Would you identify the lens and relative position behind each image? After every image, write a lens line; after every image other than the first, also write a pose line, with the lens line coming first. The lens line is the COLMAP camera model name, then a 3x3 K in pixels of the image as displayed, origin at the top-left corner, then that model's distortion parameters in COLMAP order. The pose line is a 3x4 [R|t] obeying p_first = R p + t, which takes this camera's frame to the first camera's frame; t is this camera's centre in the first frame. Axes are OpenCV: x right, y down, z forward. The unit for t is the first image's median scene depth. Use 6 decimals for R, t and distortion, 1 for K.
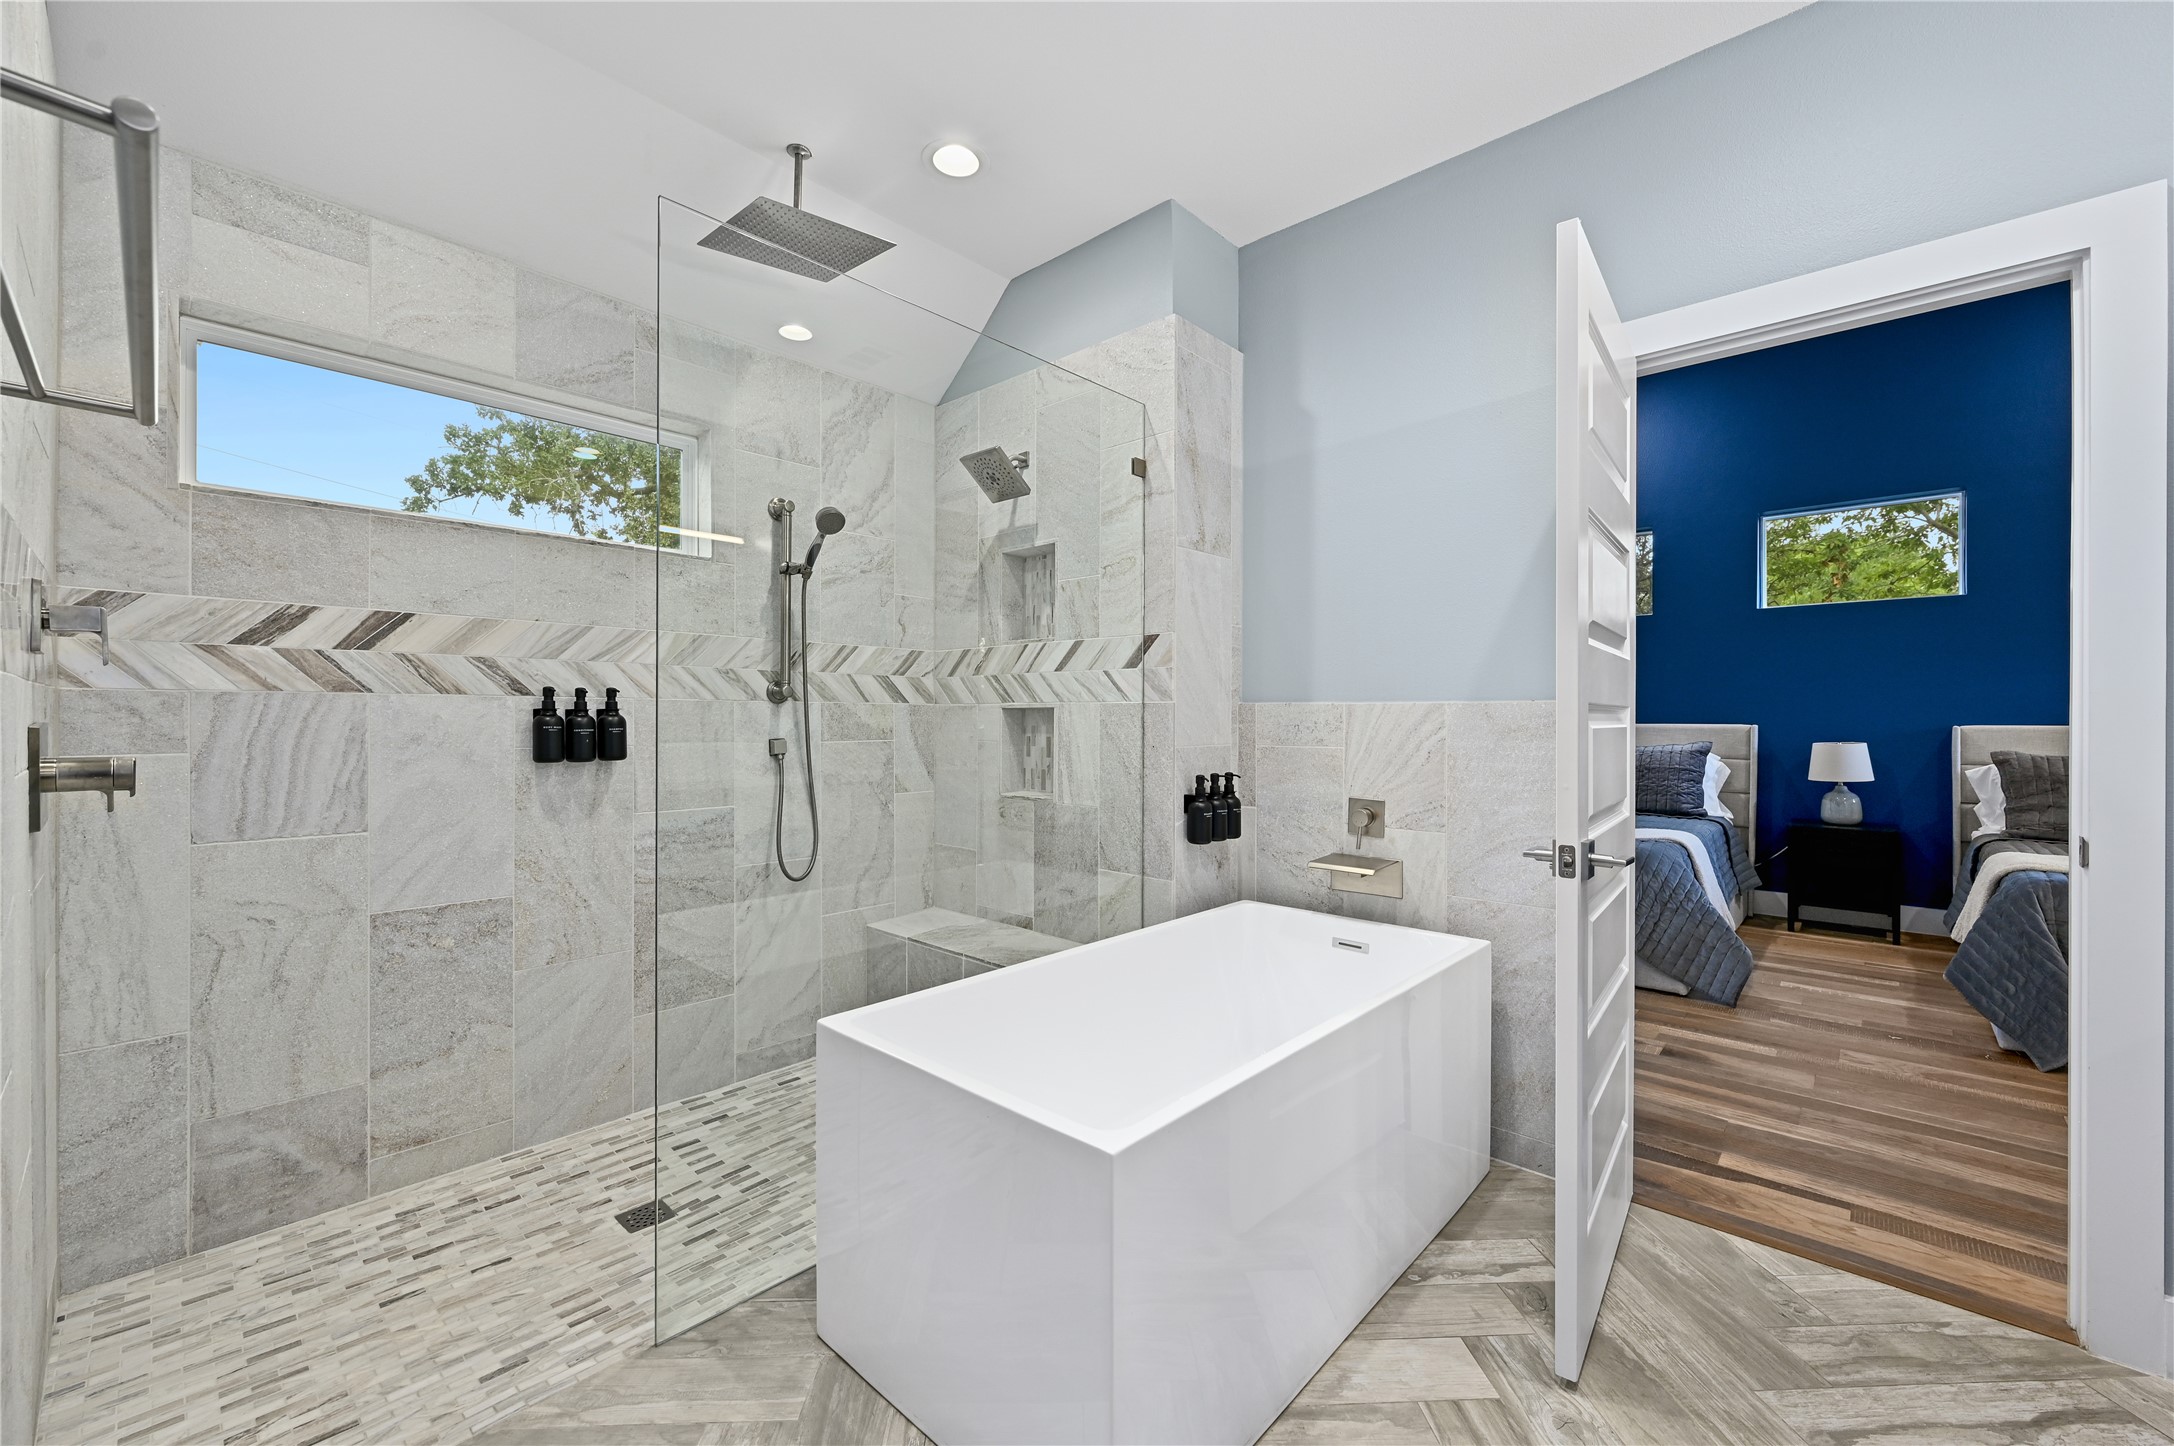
lens RADIAL K [[859.8, 0, 1092.1], [0, 859.8, 717.2], [0, 0, 1]] dist [-0.007578, -0.000069]
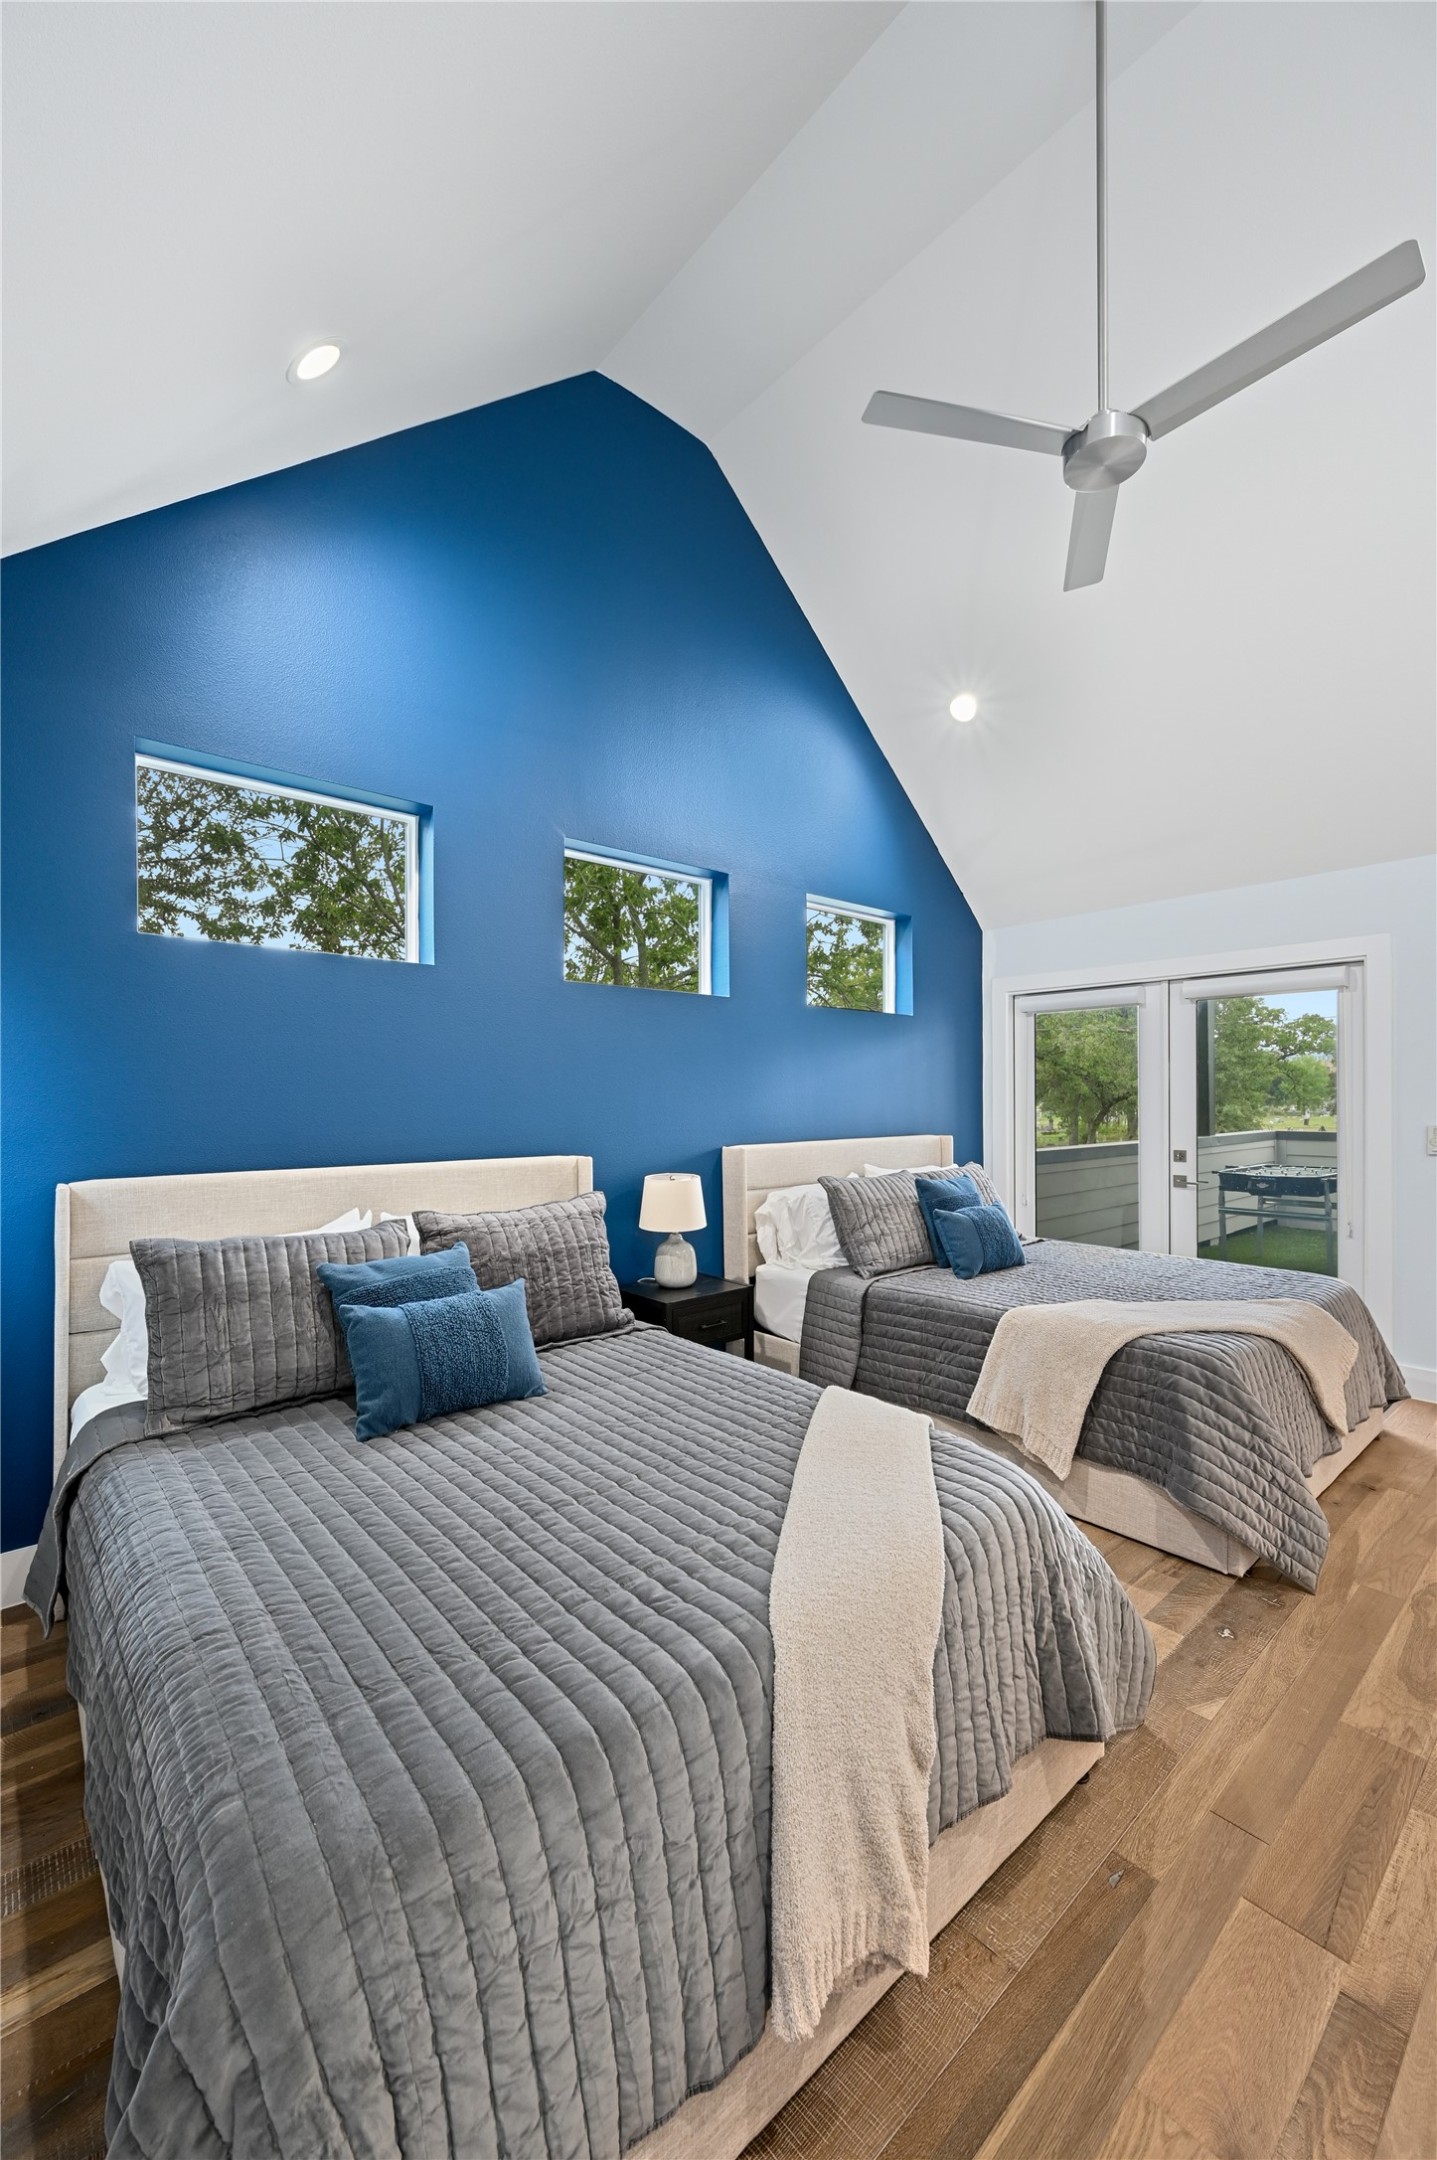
lens RADIAL K [[854.2, 0, 723.5], [0, 854.2, 1088.7], [0, 0, 1]] dist [-0.007578, -0.000069]
pose [[0.106727, 0.013424, 0.994198, 0.189080], [0.005974, 0.999882, -0.014142, -0.046663], [-0.994270, 0.007448, 0.106634, 1.156302]]
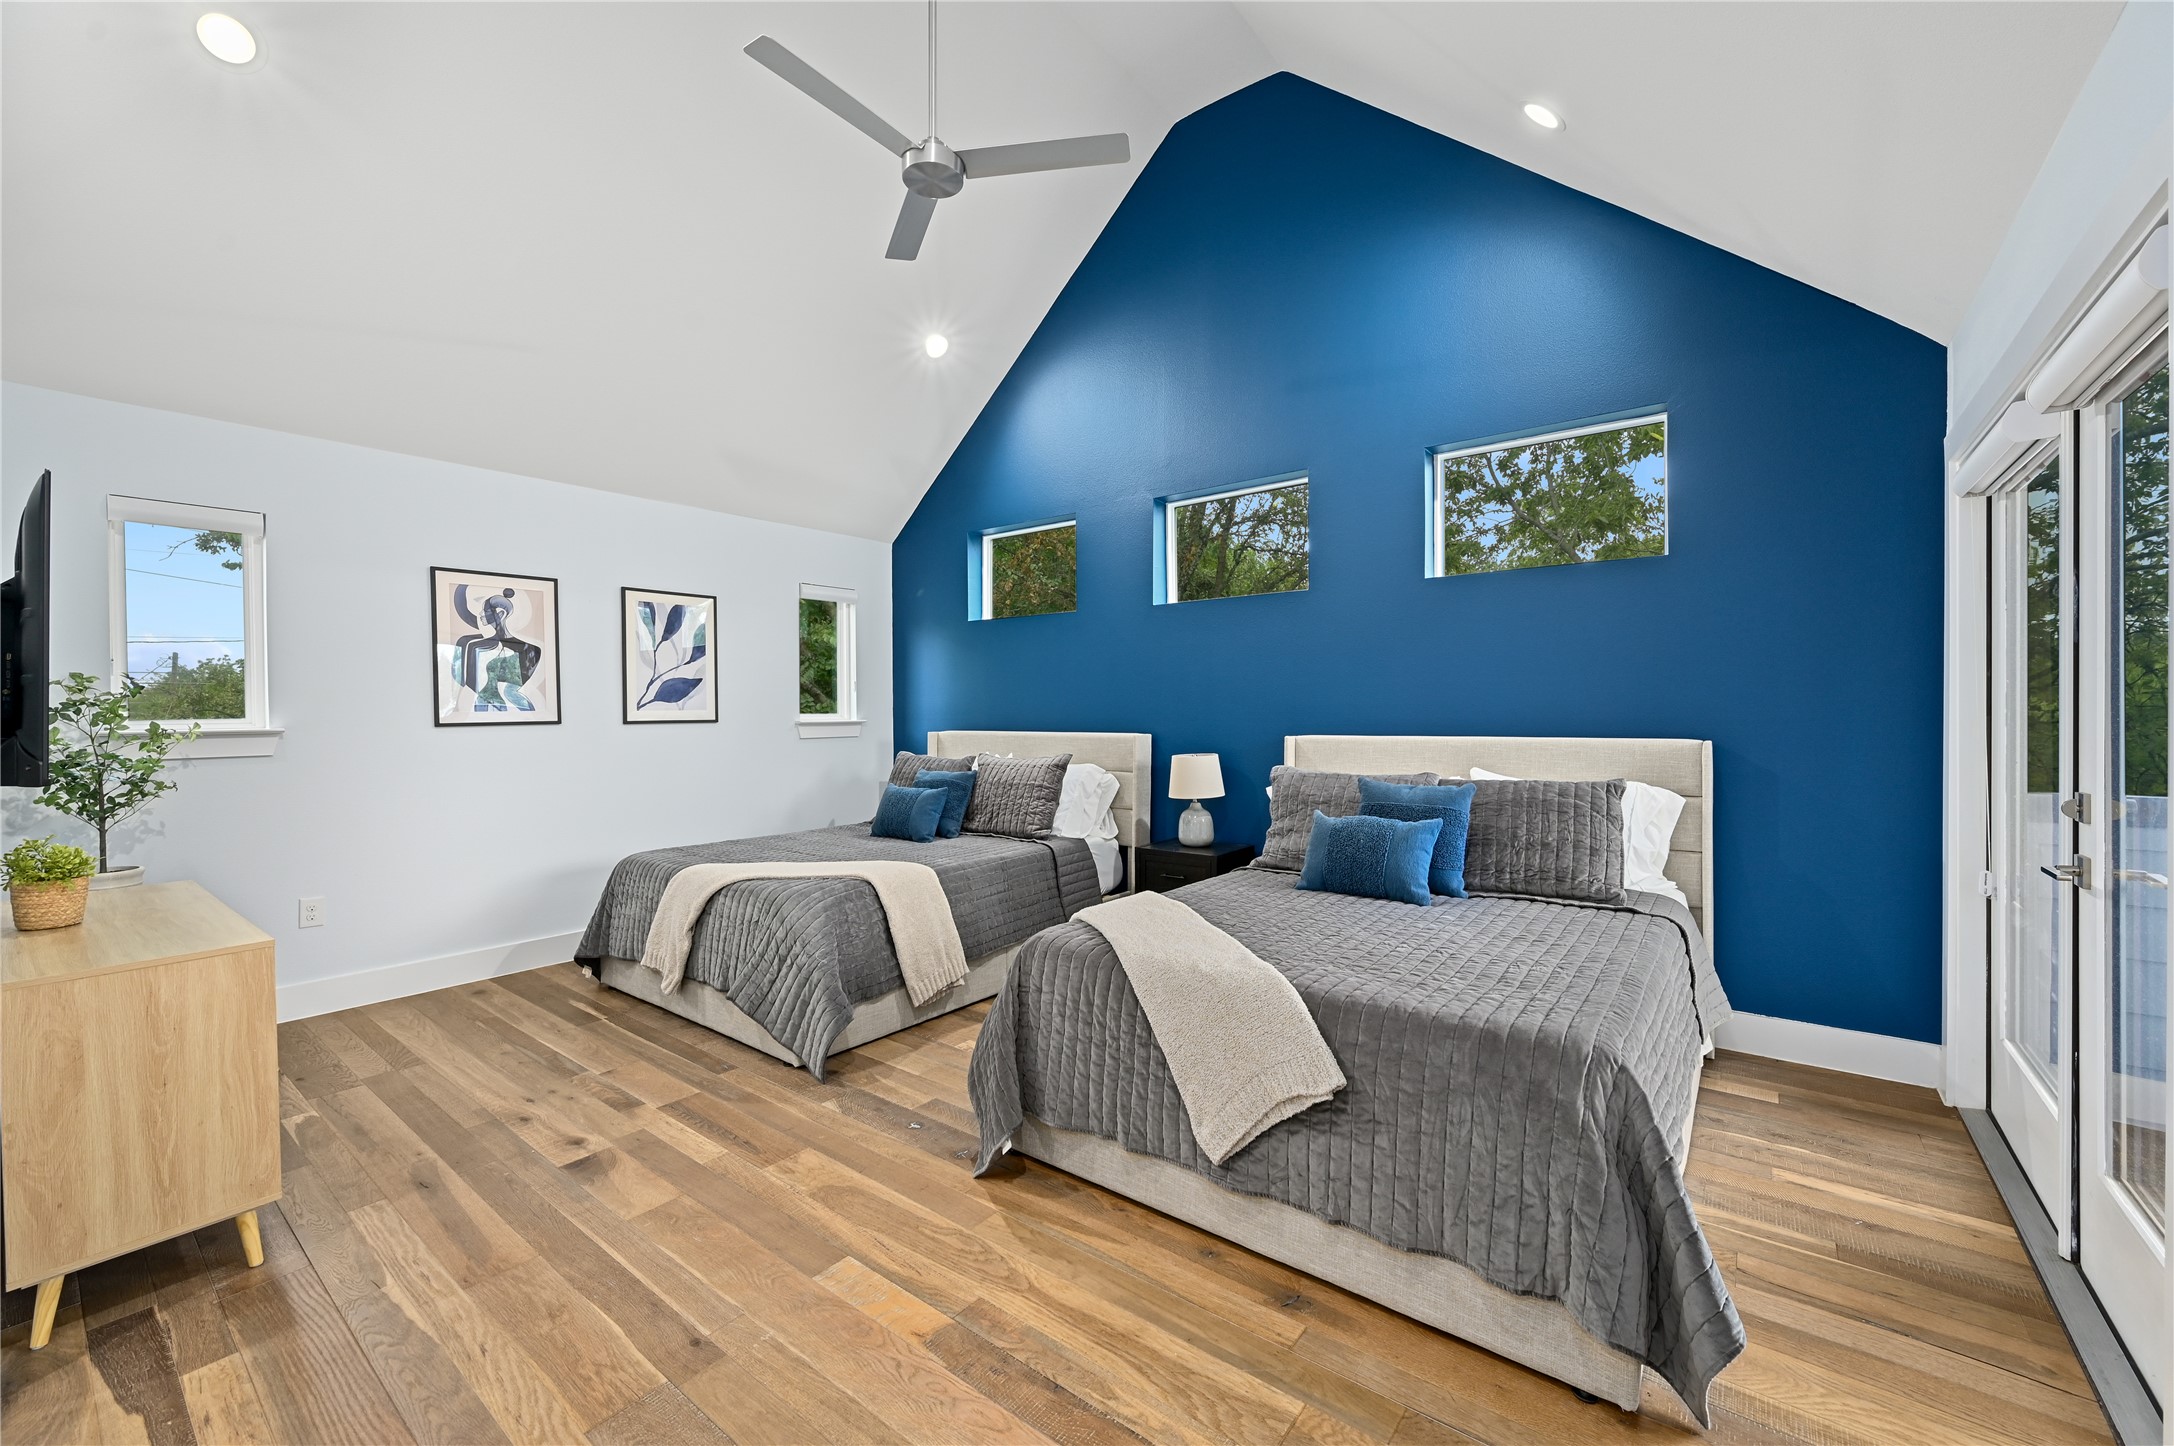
lens RADIAL K [[859.8, 0, 1092.1], [0, 859.8, 717.2], [0, 0, 1]] dist [-0.007578, -0.000069]
pose [[0.996333, -0.008940, 0.085091, 0.911619], [0.008362, 0.999939, 0.007152, -0.021856], [-0.085149, -0.006414, 0.996348, 0.138861]]
